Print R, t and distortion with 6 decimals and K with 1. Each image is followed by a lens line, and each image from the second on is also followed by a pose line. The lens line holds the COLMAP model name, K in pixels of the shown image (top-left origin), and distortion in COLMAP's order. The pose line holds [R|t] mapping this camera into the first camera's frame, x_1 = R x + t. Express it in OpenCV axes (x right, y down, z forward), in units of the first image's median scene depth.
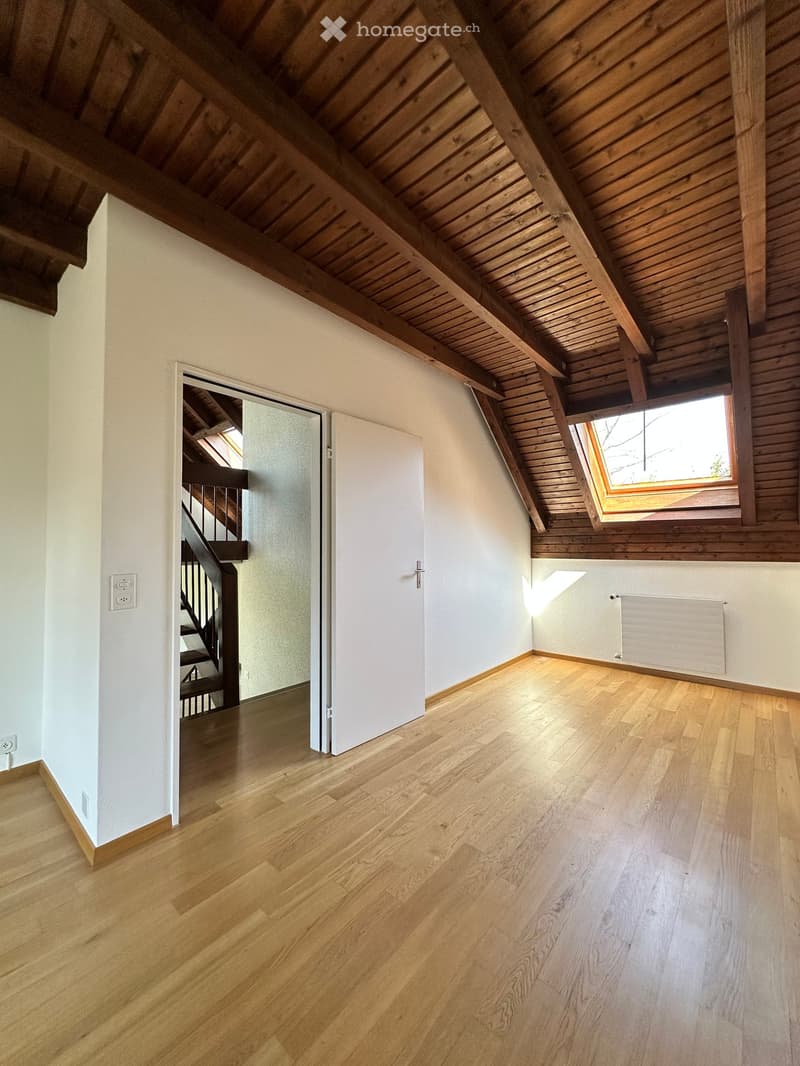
lens RADIAL K [[421.7, 0, 401.6], [0, 421.7, 534.2], [0, 0, 1]] dist [-0.004015, 0.000782]
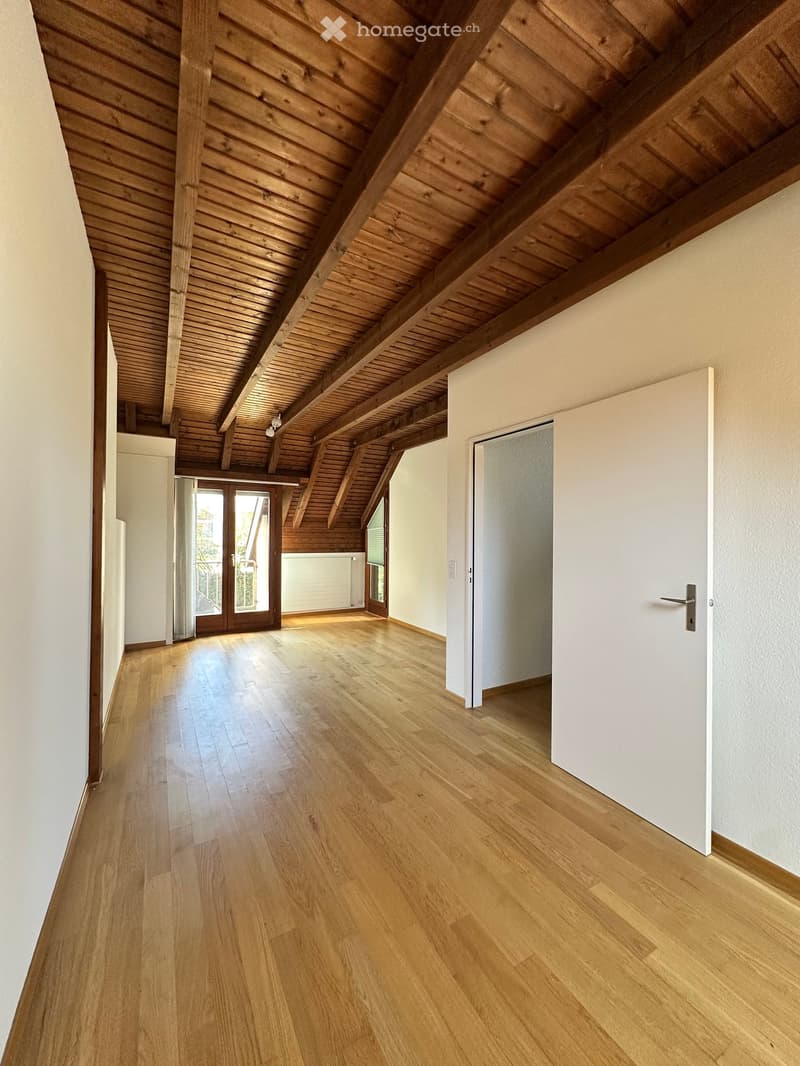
lens RADIAL K [[421.7, 0, 401.0], [0, 421.7, 535.9], [0, 0, 1]] dist [-0.004015, 0.000782]
pose [[-0.334336, -0.000692, -0.942454, 1.168717], [0.022046, 0.999720, -0.008555, -0.012712], [0.942196, -0.023637, -0.334227, 1.304494]]
